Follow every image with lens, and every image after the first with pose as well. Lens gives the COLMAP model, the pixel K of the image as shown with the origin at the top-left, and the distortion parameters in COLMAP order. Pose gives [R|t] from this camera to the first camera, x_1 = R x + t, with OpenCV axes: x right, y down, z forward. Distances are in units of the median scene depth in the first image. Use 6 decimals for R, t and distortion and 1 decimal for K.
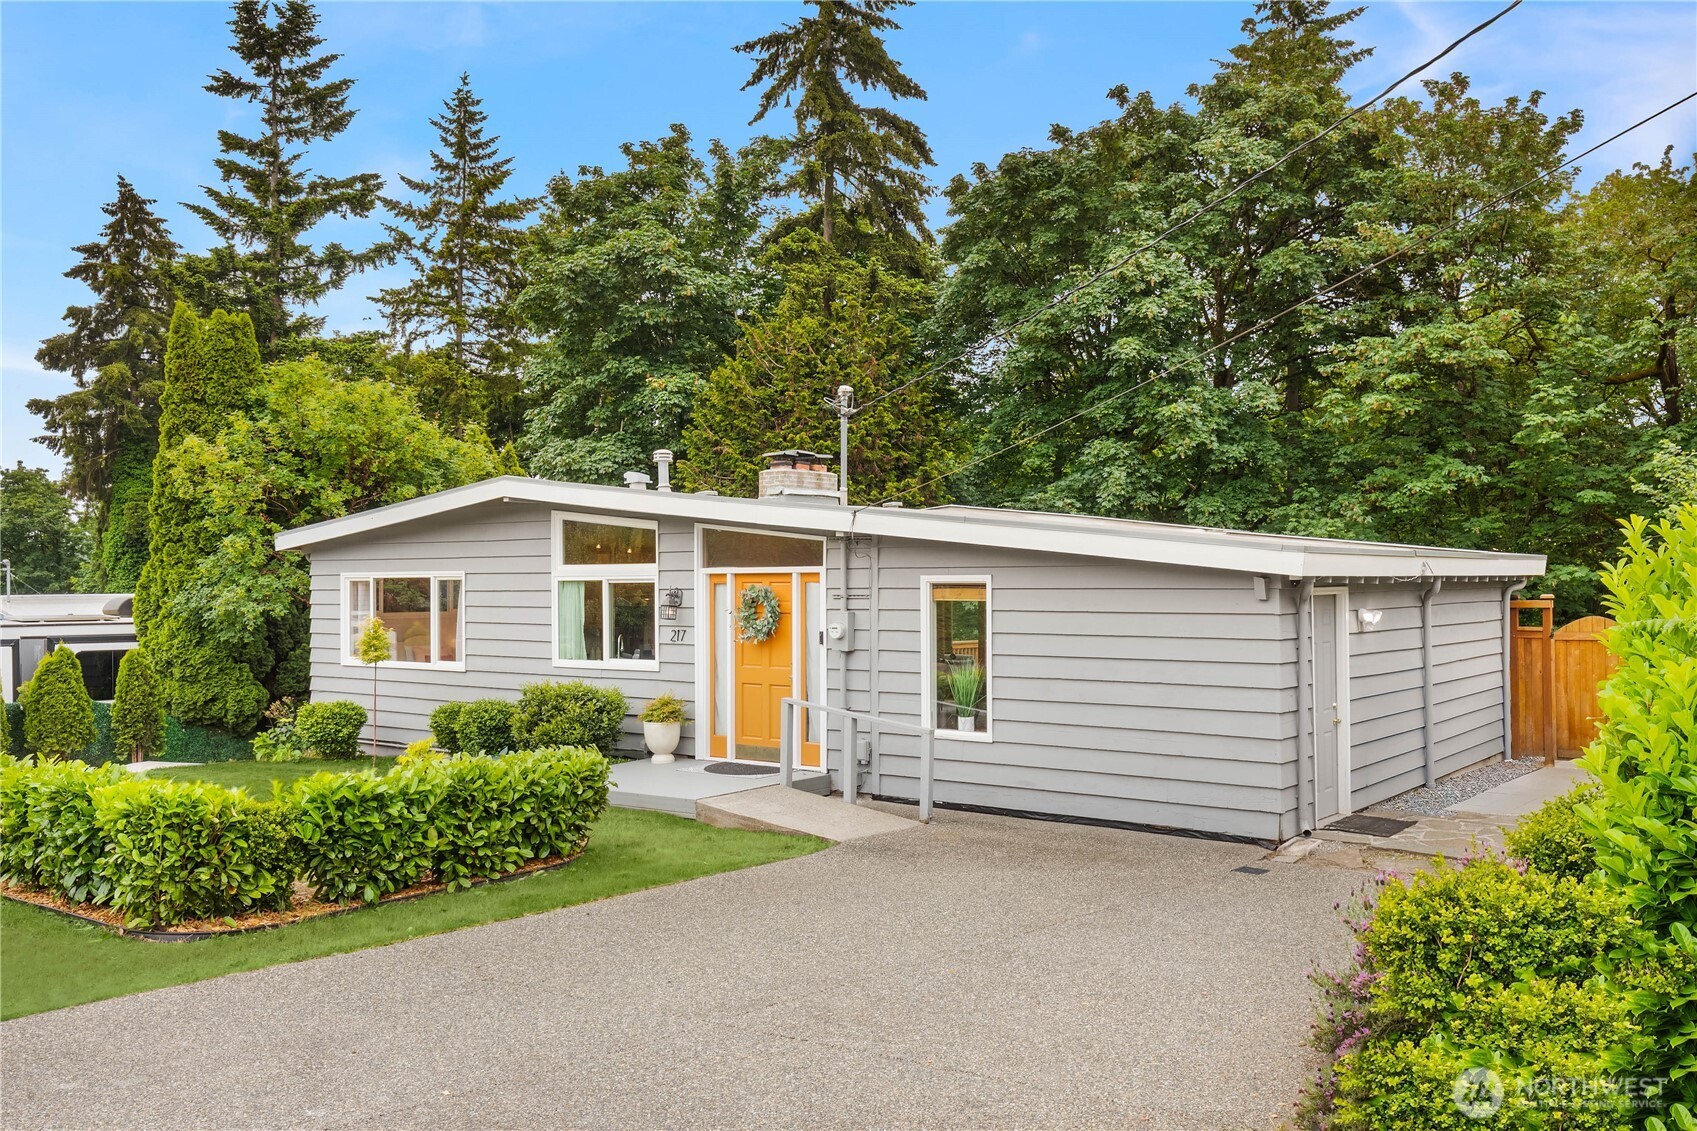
lens RADIAL K [[1445.1, 0, 851.8], [0, 1445.1, 566.3], [0, 0, 1]] dist [0.025718, -0.006423]
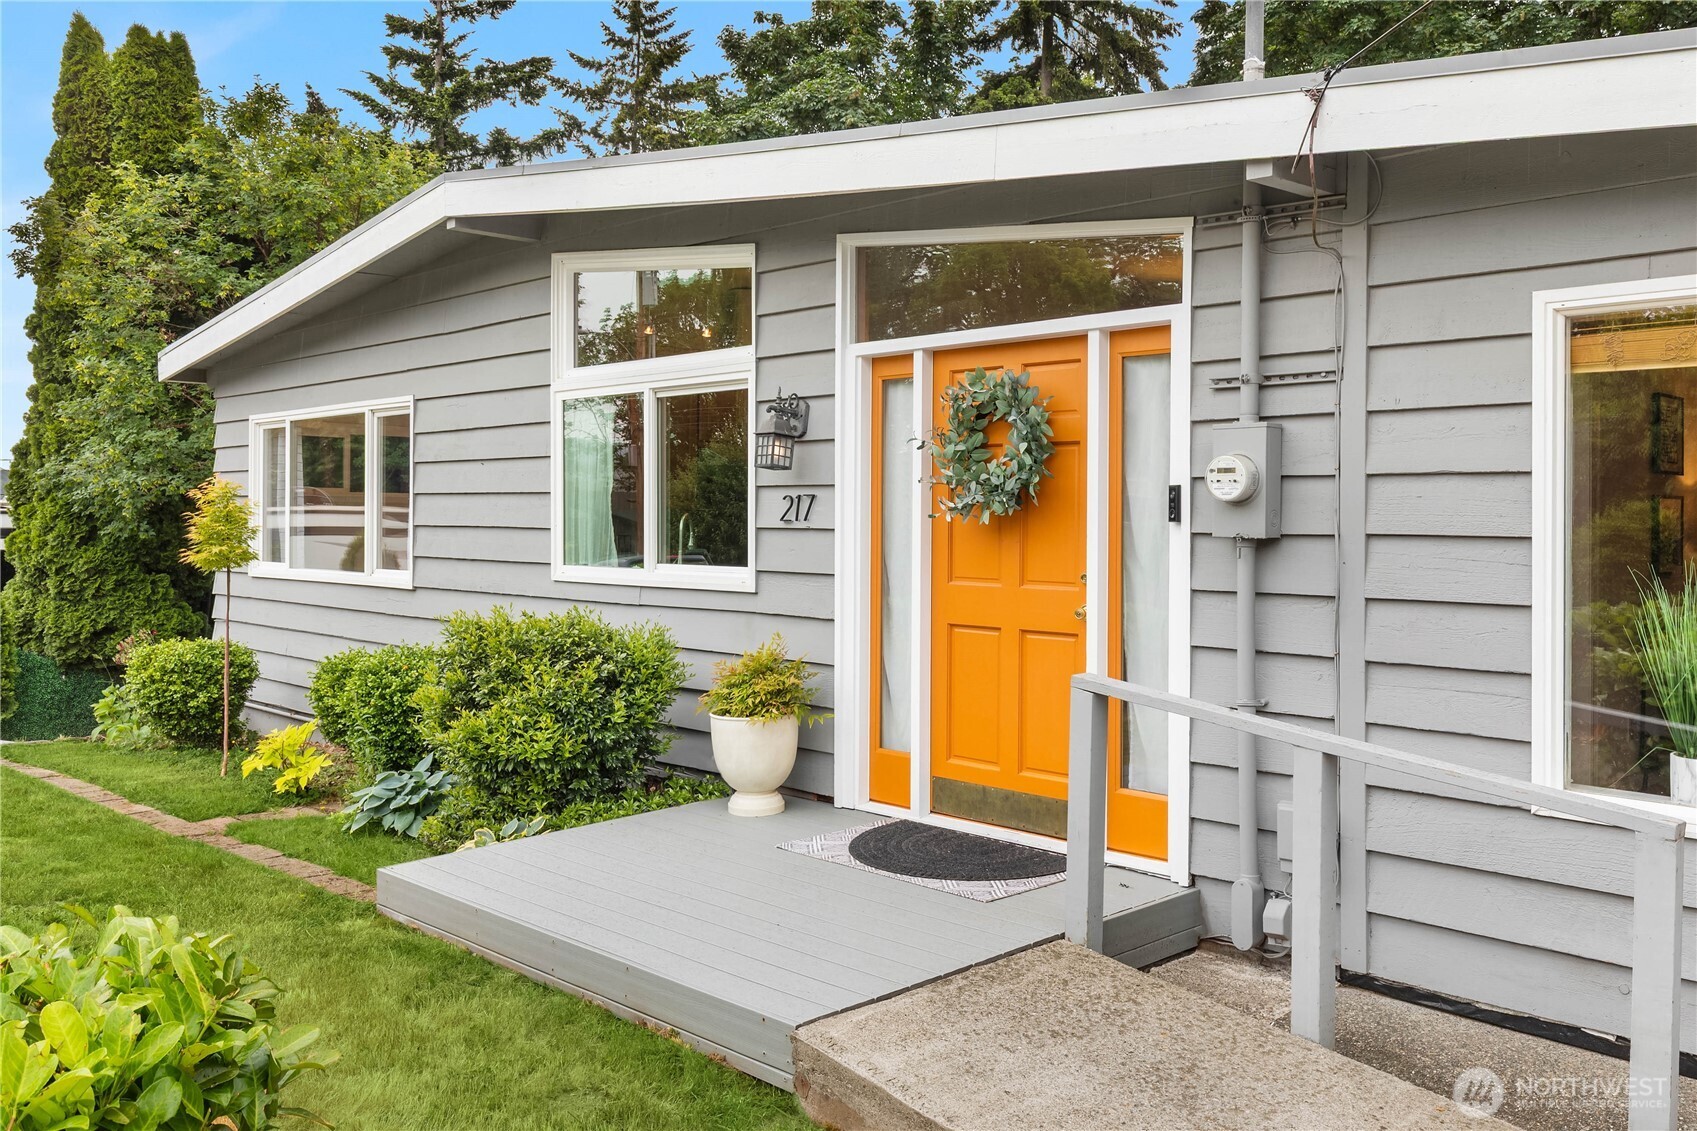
lens RADIAL K [[1426.2, 0, 847.4], [0, 1426.2, 522.3], [0, 0, 1]] dist [0.019167, -0.005371]
pose [[0.990201, 0.009980, -0.139294, -0.034814], [-0.007979, 0.999857, 0.014917, 0.033228], [0.139423, -0.013659, 0.990139, 0.430238]]
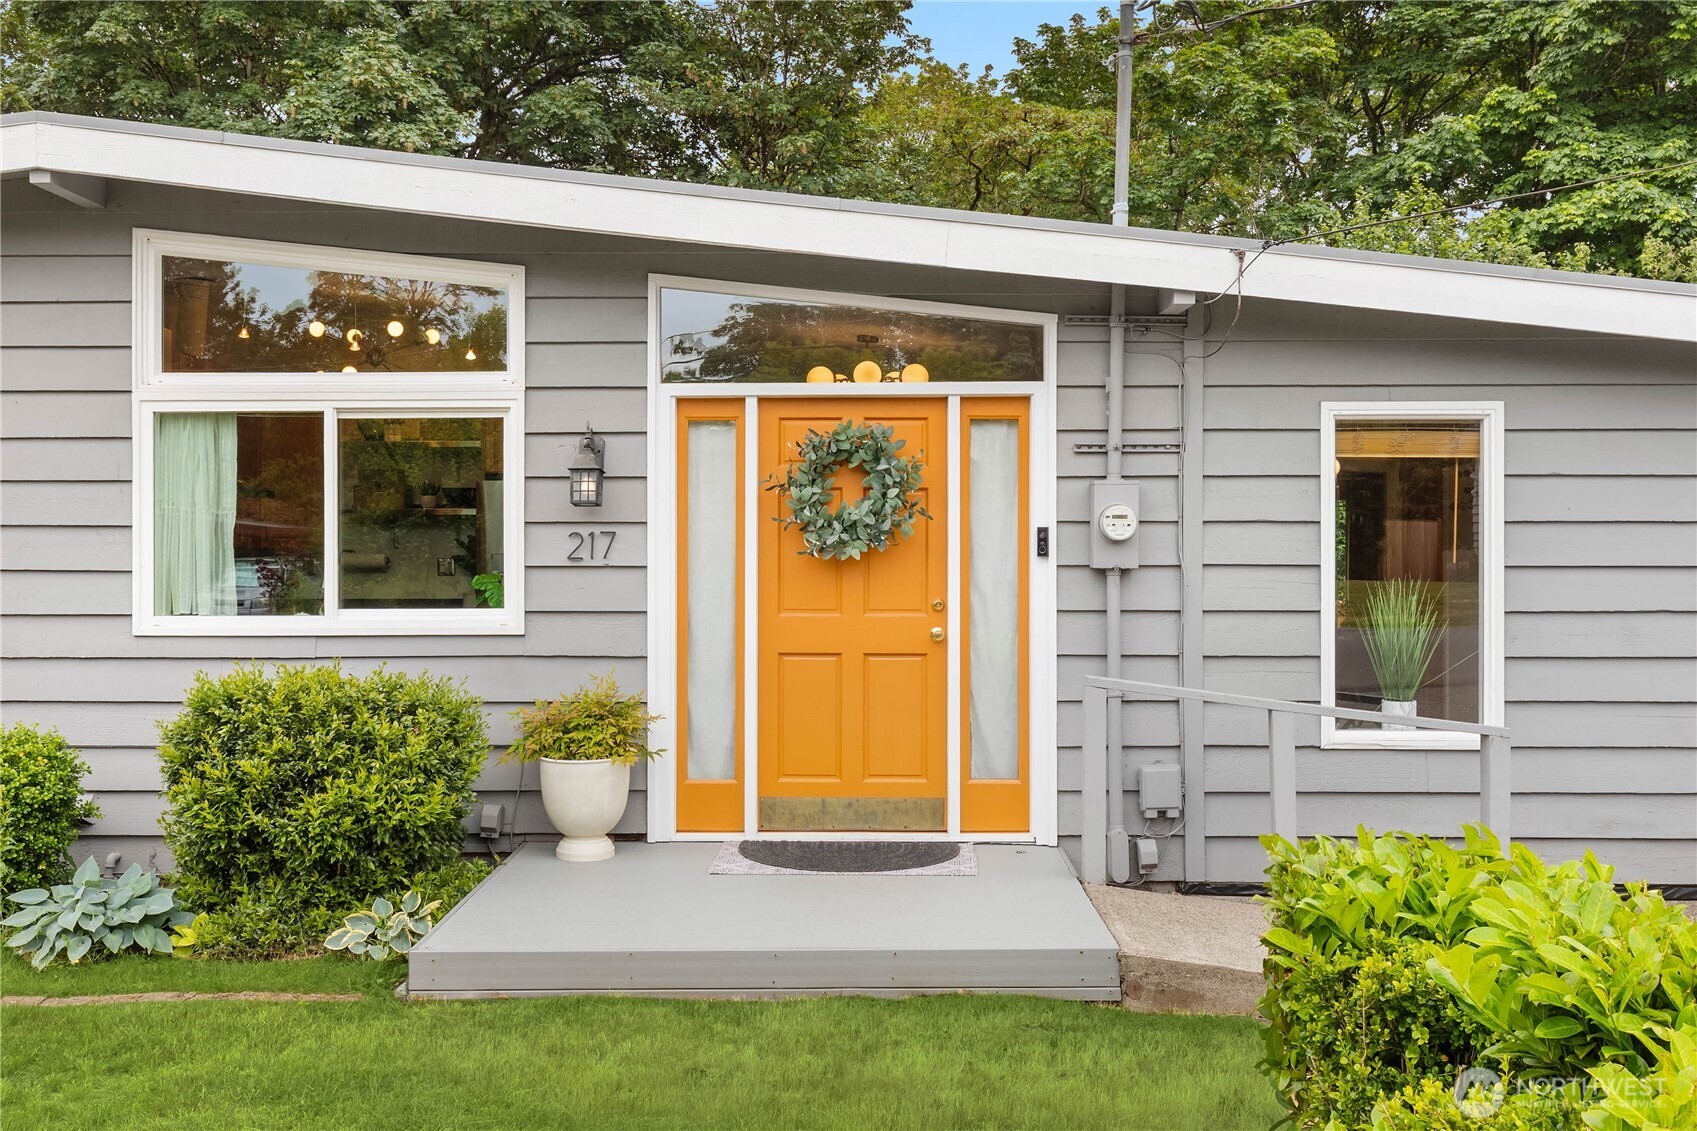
lens RADIAL K [[1735.0, 0, 845.8], [0, 1735.0, 559.4], [0, 0, 1]] dist [0.013770, 0.000000]
pose [[0.805699, 0.001383, 0.592324, -0.258628], [-0.009025, 0.999910, 0.009941, 0.033636], [-0.592257, -0.013355, 0.805638, 0.407192]]
